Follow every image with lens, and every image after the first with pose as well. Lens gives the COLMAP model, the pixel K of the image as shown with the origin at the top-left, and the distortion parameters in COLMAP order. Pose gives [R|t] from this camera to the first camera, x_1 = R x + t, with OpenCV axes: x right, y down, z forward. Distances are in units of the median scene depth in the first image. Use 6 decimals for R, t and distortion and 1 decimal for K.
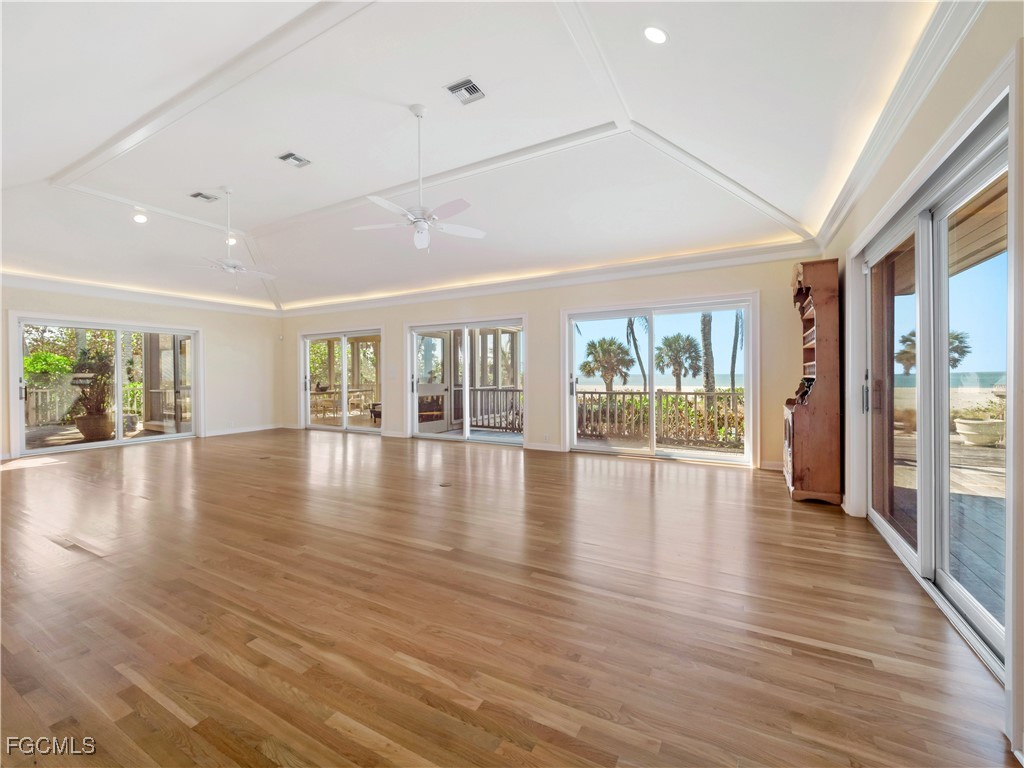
lens RADIAL K [[430.3, 0, 506.8], [0, 430.3, 375.6], [0, 0, 1]] dist [0.012516, -0.011492]
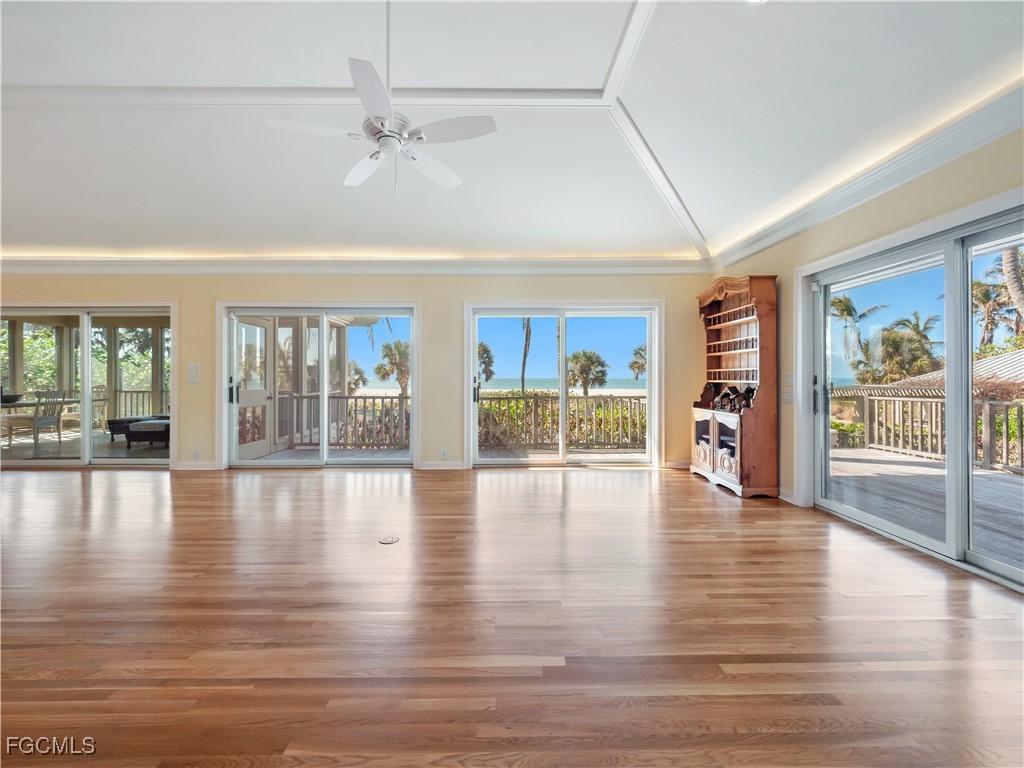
lens RADIAL K [[430.3, 0, 506.8], [0, 430.3, 375.6], [0, 0, 1]] dist [0.012516, -0.011492]
pose [[0.864671, 0.007855, 0.502278, -0.225415], [-0.003938, 0.999953, -0.008859, -0.000420], [-0.502324, 0.005682, 0.864661, 0.219980]]
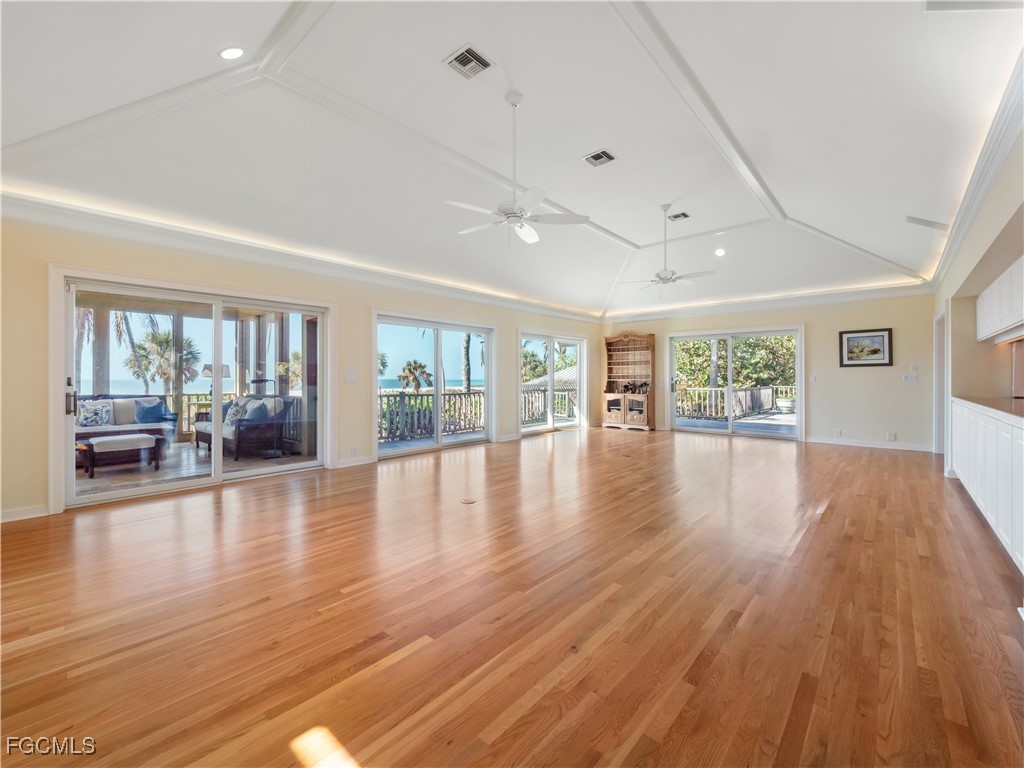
lens RADIAL K [[430.3, 0, 506.8], [0, 430.3, 375.6], [0, 0, 1]] dist [0.012516, -0.011492]
pose [[0.216045, 0.013116, 0.976295, -1.117958], [0.001073, 0.999906, -0.013671, 0.006081], [-0.976383, 0.004001, 0.216011, 0.746677]]
